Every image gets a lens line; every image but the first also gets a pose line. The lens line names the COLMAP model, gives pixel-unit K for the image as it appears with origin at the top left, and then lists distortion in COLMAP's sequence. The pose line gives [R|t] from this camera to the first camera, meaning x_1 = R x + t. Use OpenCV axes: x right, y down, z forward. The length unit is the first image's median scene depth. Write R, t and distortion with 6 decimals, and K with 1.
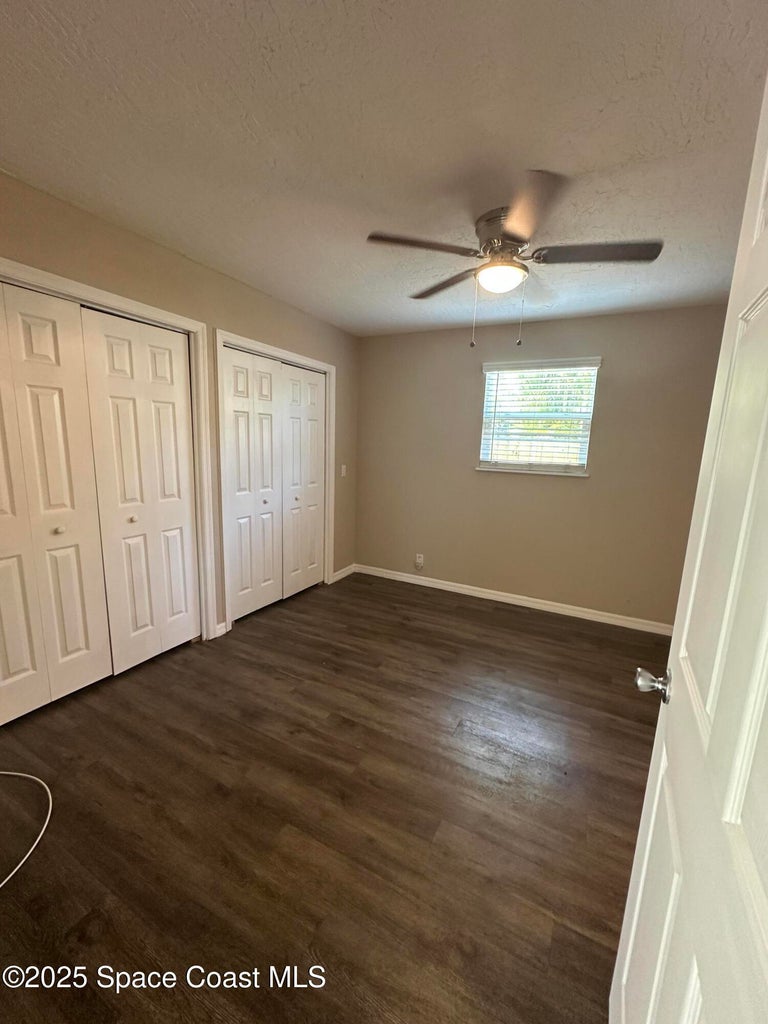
lens RADIAL K [[408.0, 0, 383.5], [0, 408.0, 513.4], [0, 0, 1]] dist [-0.004325, -0.000211]
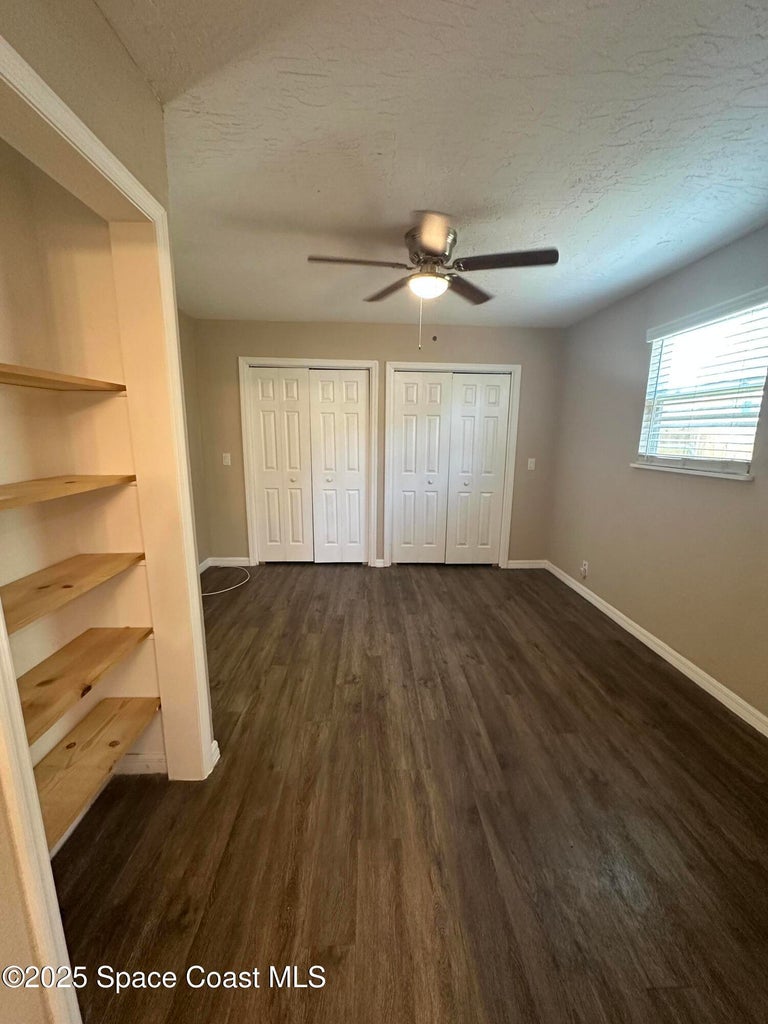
lens RADIAL K [[408.0, 0, 383.3], [0, 408.0, 513.2], [0, 0, 1]] dist [-0.004325, -0.000211]
pose [[0.497419, 0.137215, -0.856590, 0.814206], [-0.144082, 0.986765, 0.074400, -0.007324], [0.855461, 0.086411, 0.510606, 0.225424]]
